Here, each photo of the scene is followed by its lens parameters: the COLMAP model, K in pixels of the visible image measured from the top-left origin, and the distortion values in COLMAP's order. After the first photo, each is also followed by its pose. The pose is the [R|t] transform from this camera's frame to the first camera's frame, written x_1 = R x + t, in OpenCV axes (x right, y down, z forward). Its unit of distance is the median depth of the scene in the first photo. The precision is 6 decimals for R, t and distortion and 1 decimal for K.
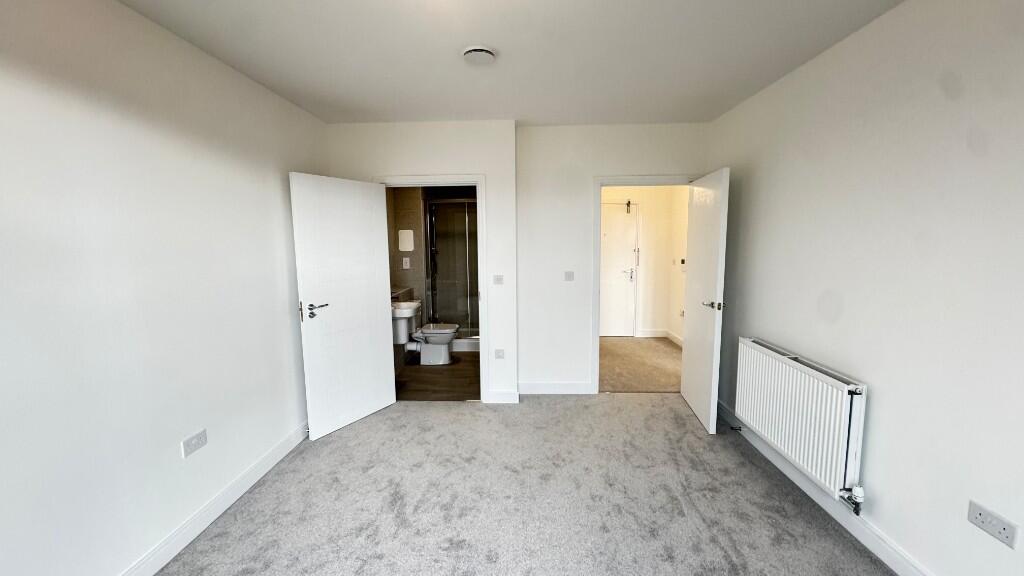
lens RADIAL K [[415.0, 0, 511.6], [0, 415.0, 289.4], [0, 0, 1]] dist [0.000056, -0.000254]
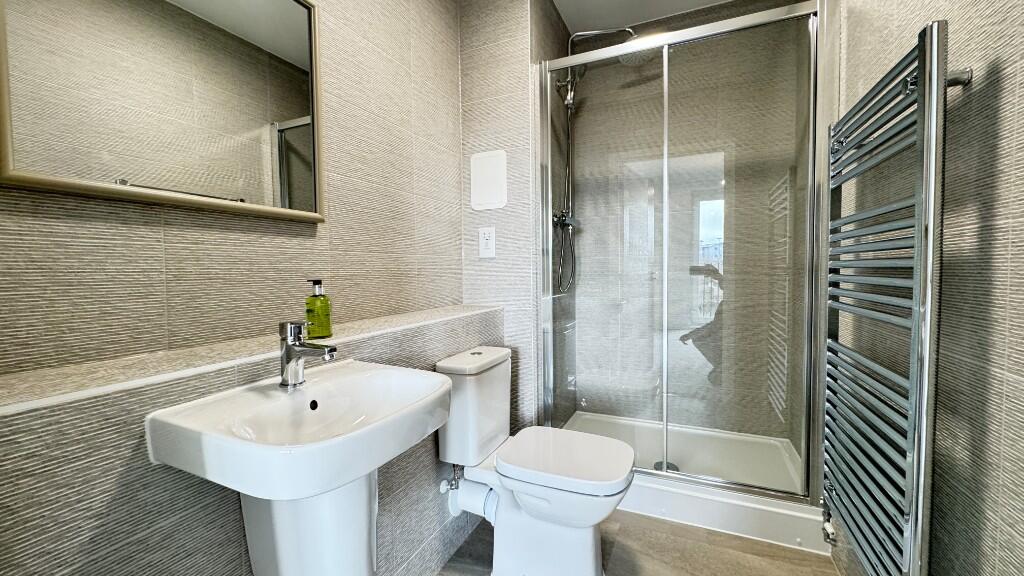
lens RADIAL K [[415.0, 0, 510.8], [0, 415.0, 287.1], [0, 0, 1]] dist [0.000056, -0.000254]
pose [[0.924649, 0.015873, -0.380490, -0.094120], [-0.039197, 0.997791, -0.053629, -0.004387], [0.378799, 0.064502, 0.923229, 0.671651]]
